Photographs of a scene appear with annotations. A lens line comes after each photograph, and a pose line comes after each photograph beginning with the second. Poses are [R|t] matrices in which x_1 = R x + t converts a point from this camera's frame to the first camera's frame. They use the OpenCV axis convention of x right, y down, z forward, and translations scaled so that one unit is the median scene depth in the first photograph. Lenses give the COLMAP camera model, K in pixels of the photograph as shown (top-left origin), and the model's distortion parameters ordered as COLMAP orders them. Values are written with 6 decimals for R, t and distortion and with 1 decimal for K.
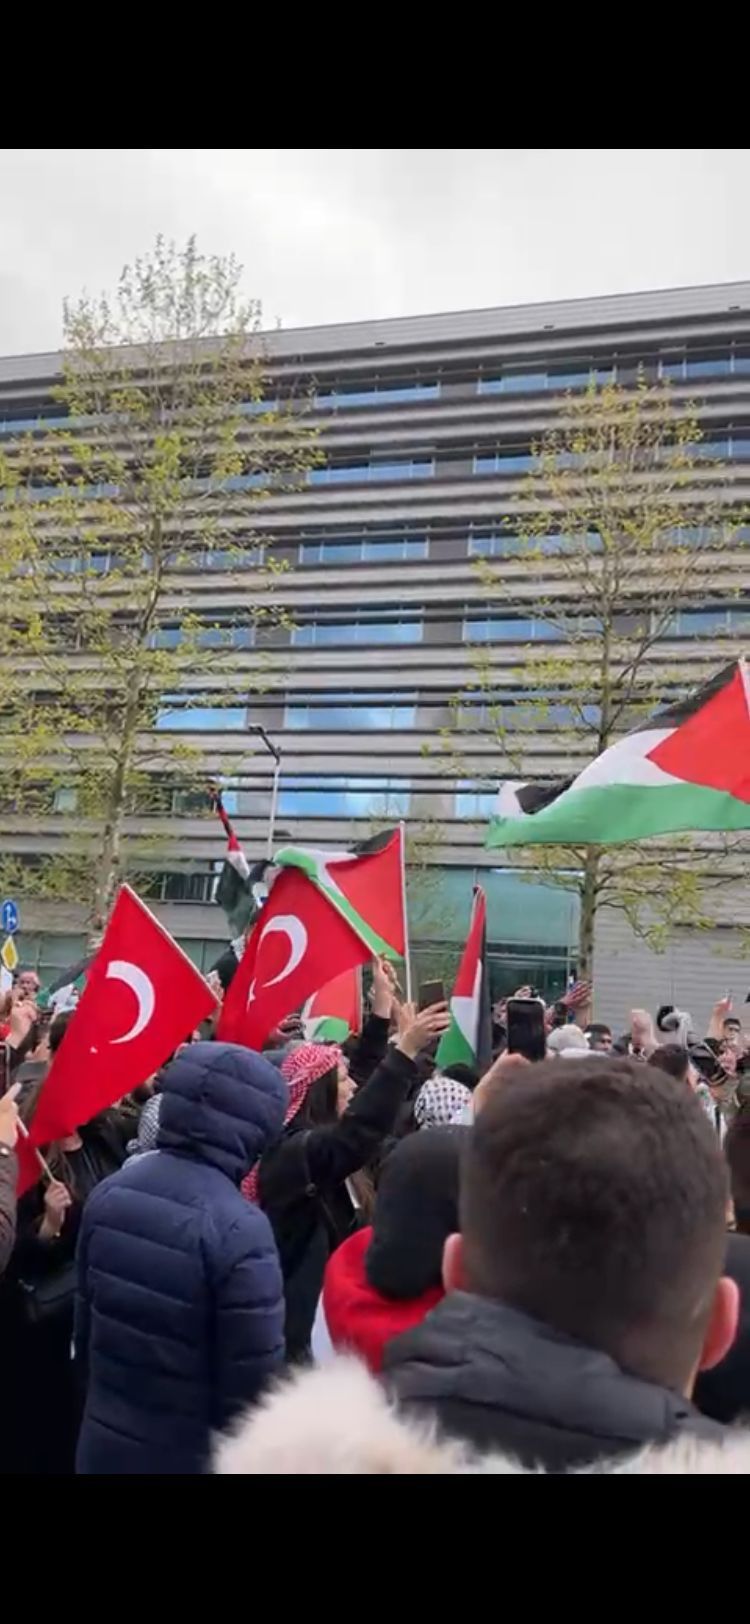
lens RADIAL K [[1252.3, 0, 375.0], [0, 1252.3, 812.0], [0, 0, 1]] dist [0.006883, -0.002033]
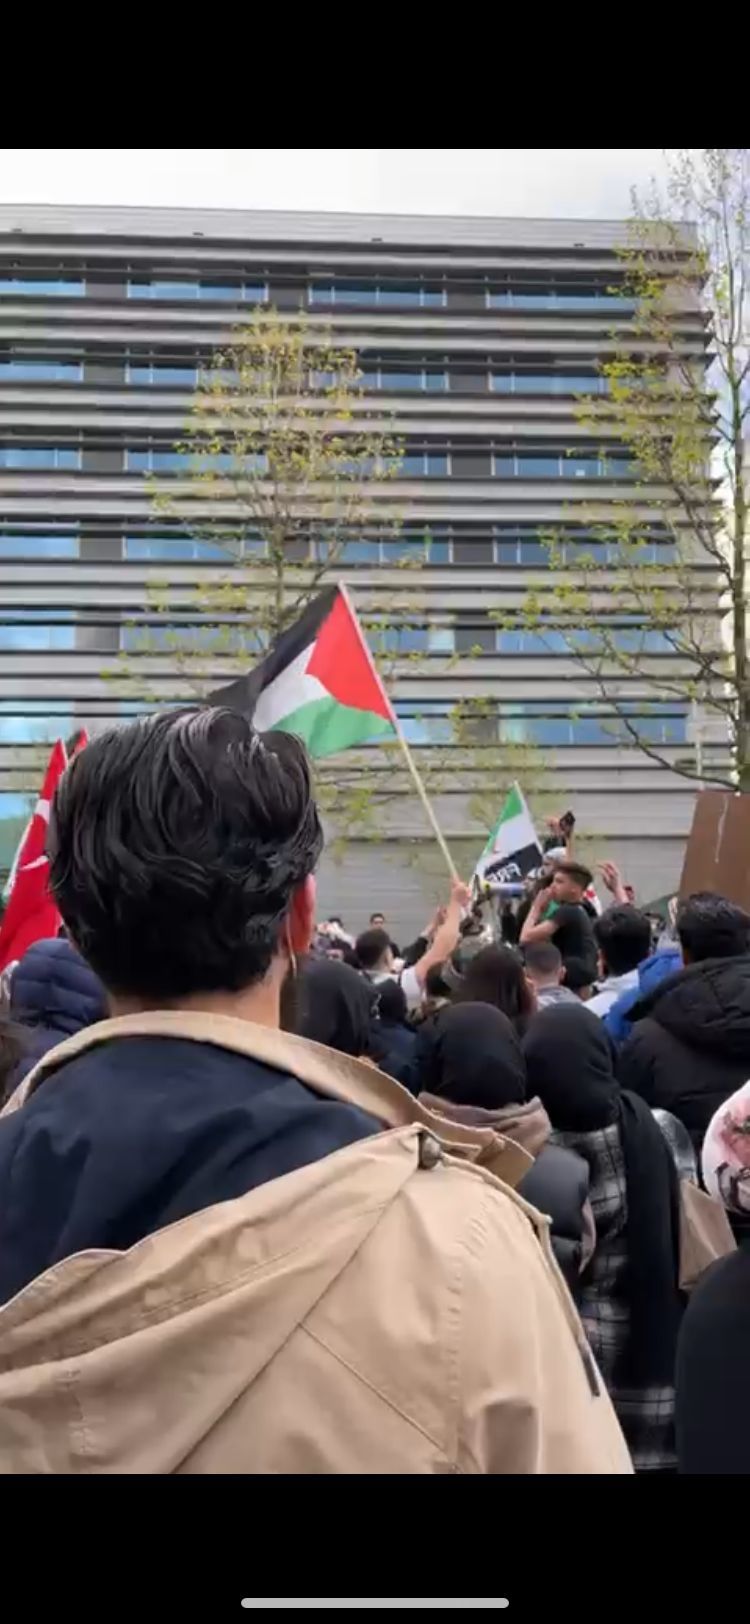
lens RADIAL K [[1218.2, 0, 374.9], [0, 1218.2, 848.9], [0, 0, 1]] dist [0.005880, -0.000705]
pose [[0.930482, -0.045650, 0.363481, -0.104643], [0.011253, 0.995299, 0.096192, -0.001592], [-0.366164, -0.085415, 0.926622, 0.033086]]
